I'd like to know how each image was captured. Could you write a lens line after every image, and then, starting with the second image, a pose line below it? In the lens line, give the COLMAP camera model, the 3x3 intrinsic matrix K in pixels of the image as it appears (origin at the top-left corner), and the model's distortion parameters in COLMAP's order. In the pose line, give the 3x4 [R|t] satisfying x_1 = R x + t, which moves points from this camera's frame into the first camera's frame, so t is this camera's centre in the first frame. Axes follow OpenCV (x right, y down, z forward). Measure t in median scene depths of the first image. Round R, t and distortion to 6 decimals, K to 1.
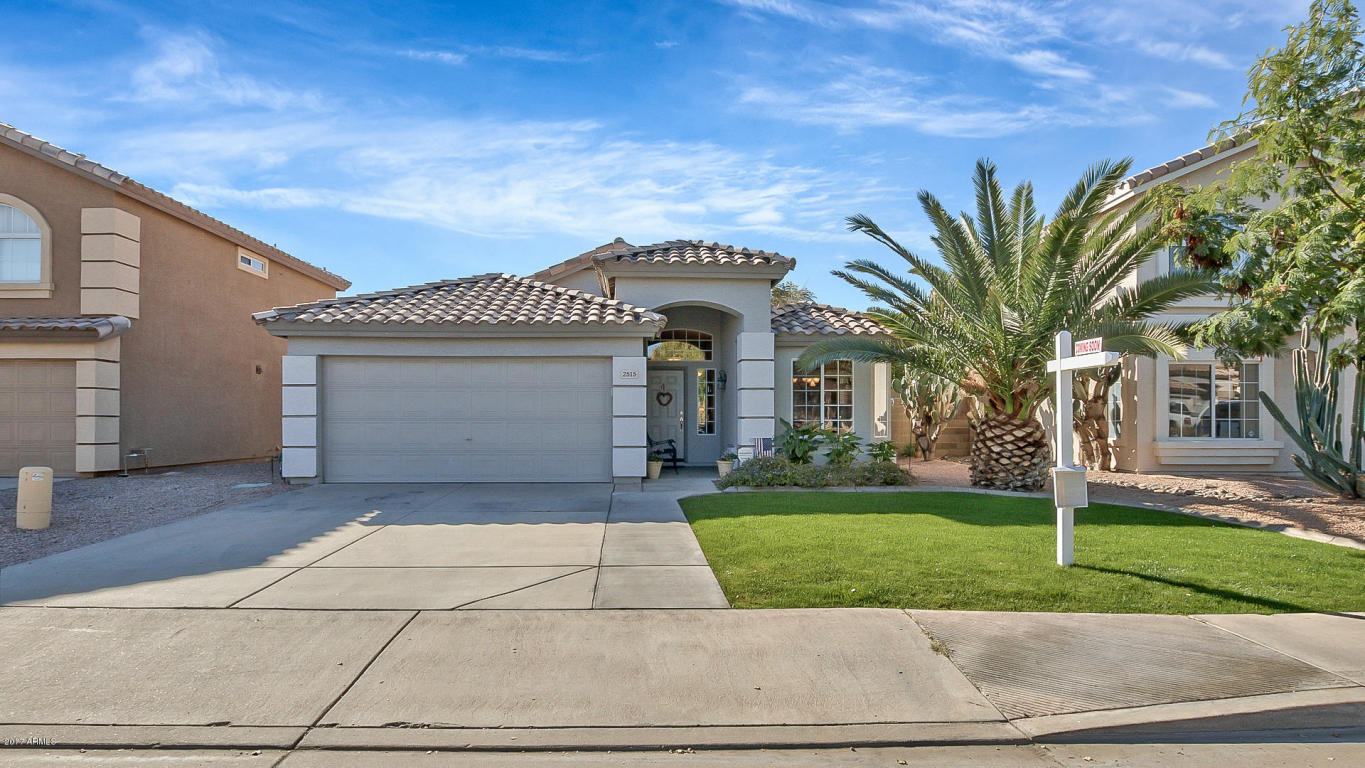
lens RADIAL K [[678.3, 0, 665.8], [0, 678.3, 382.2], [0, 0, 1]] dist [-0.013501, 0.000584]
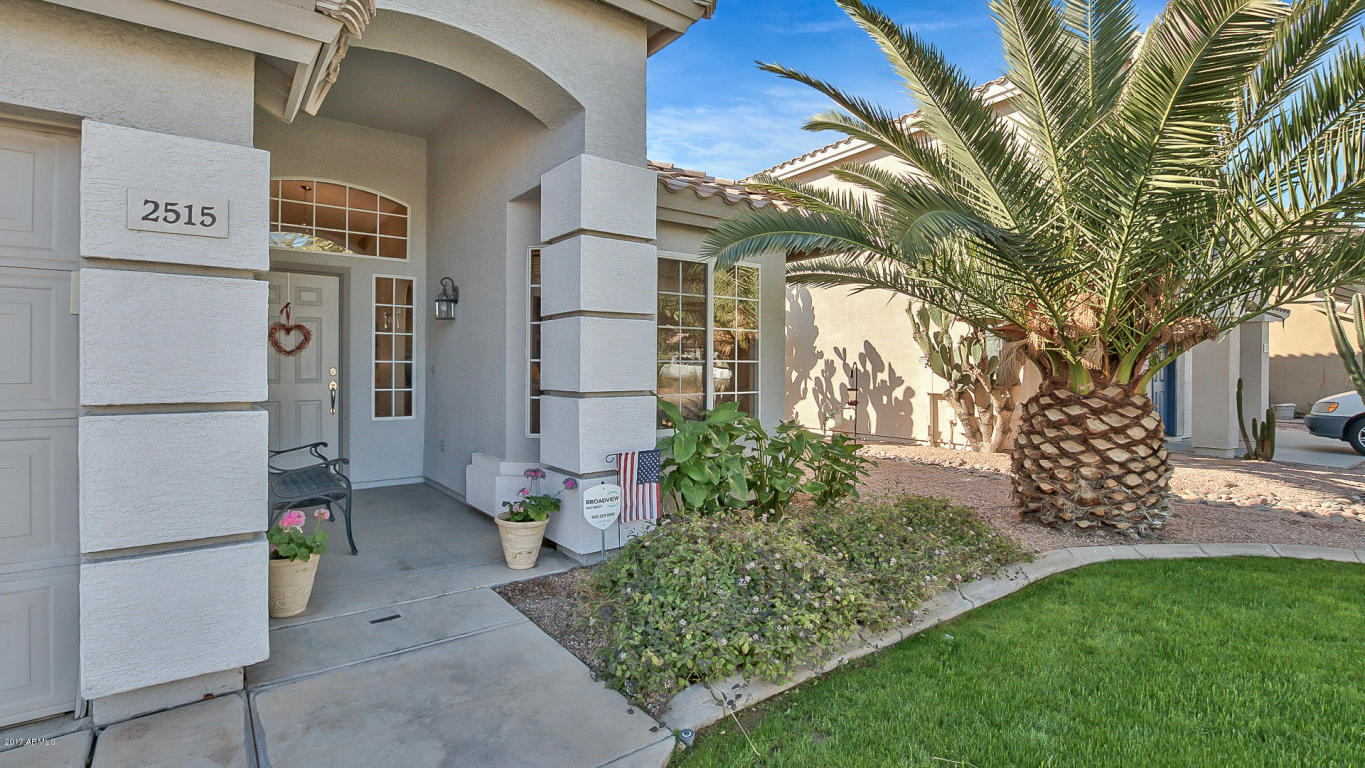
lens RADIAL K [[630.6, 0, 676.2], [0, 630.6, 380.1], [0, 0, 1]] dist [-0.028778, 0.001333]
pose [[0.820083, -0.007277, 0.572198, -0.038028], [-0.036040, 0.997277, 0.064336, 0.022818], [-0.571108, -0.073383, 0.817588, 0.741992]]
